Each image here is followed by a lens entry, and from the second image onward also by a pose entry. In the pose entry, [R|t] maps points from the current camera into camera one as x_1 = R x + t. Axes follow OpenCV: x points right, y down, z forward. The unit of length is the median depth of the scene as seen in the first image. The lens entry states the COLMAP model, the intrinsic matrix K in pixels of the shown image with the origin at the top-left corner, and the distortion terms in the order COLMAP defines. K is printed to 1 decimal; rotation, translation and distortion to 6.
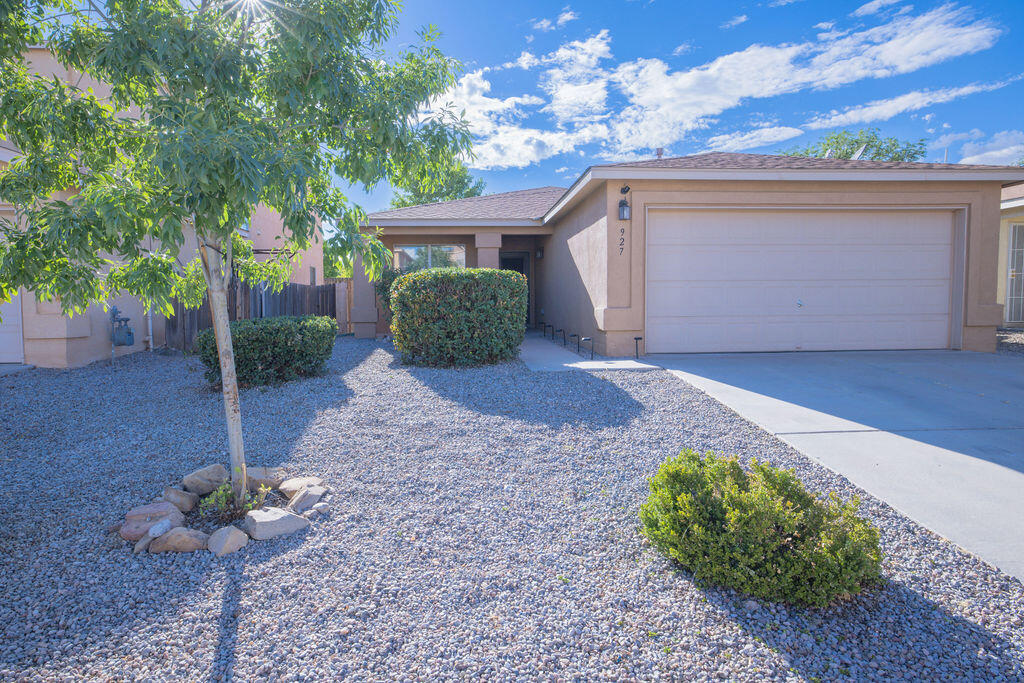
lens RADIAL K [[576.0, 0, 512.0], [0, 576.0, 341.5], [0, 0, 1]] dist [-0.001336, -0.000314]
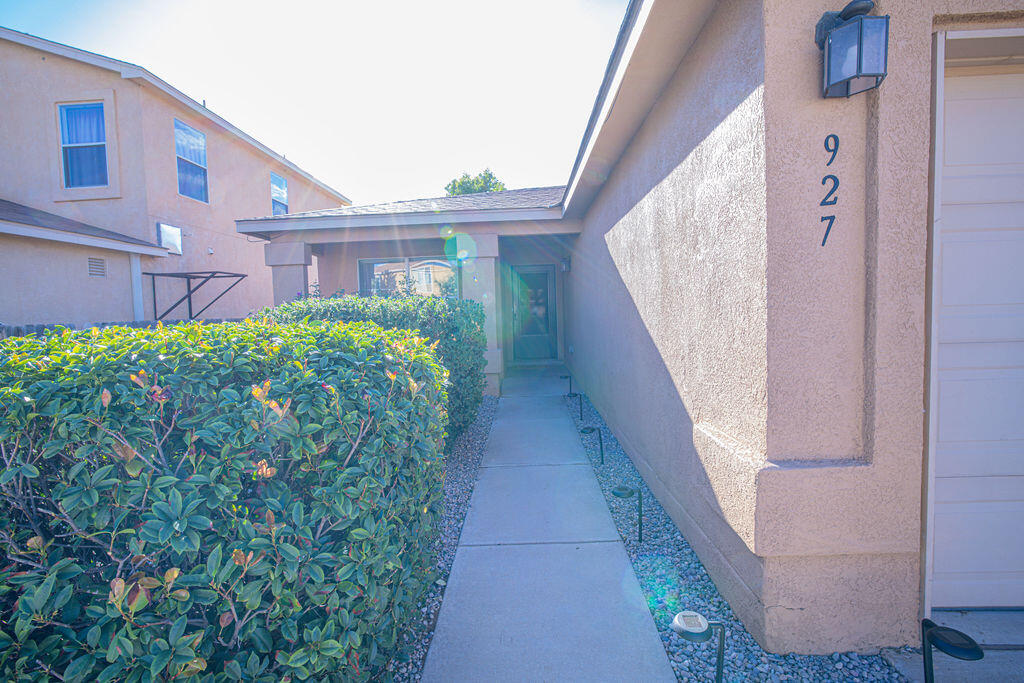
lens RADIAL K [[442.1, 0, 505.8], [0, 442.1, 333.4], [0, 0, 1]] dist [-0.051455, 0.020834]
pose [[0.991296, -0.016316, -0.130640, 0.063468], [0.014781, 0.999810, -0.012706, -0.091603], [0.130823, 0.010664, 0.991348, 0.651852]]
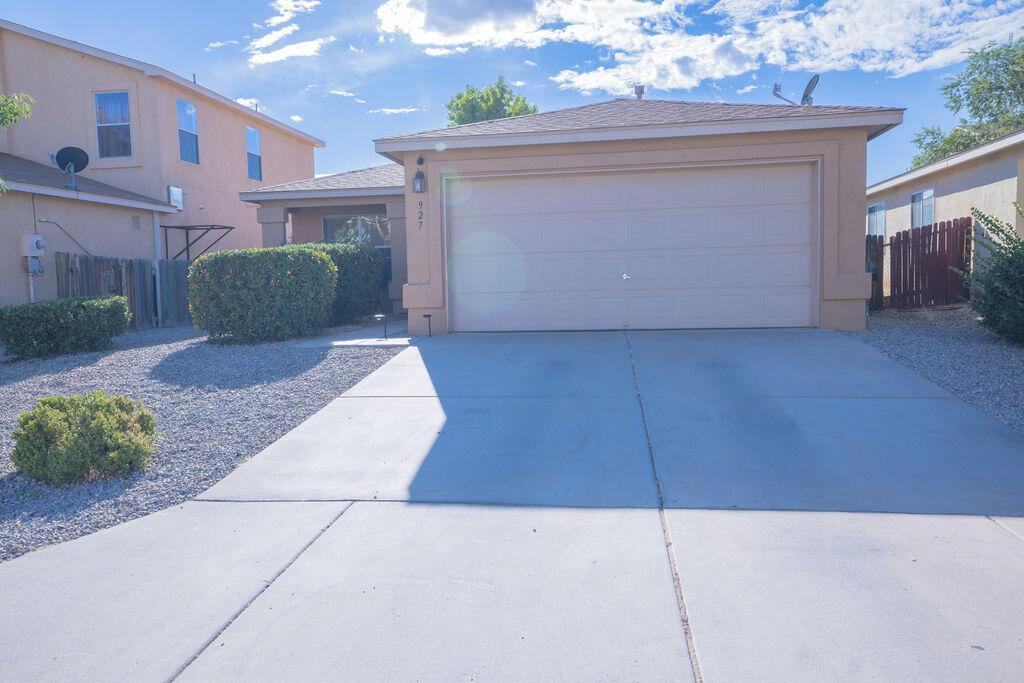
lens RADIAL K [[766.2, 0, 512.0], [0, 766.2, 341.5], [0, 0, 1]] dist [-0.000665, -0.000499]
pose [[0.970527, 0.004495, -0.240952, 0.522088], [0.000075, 0.999820, 0.018954, 0.010567], [0.240994, -0.018413, 0.970352, -0.165424]]
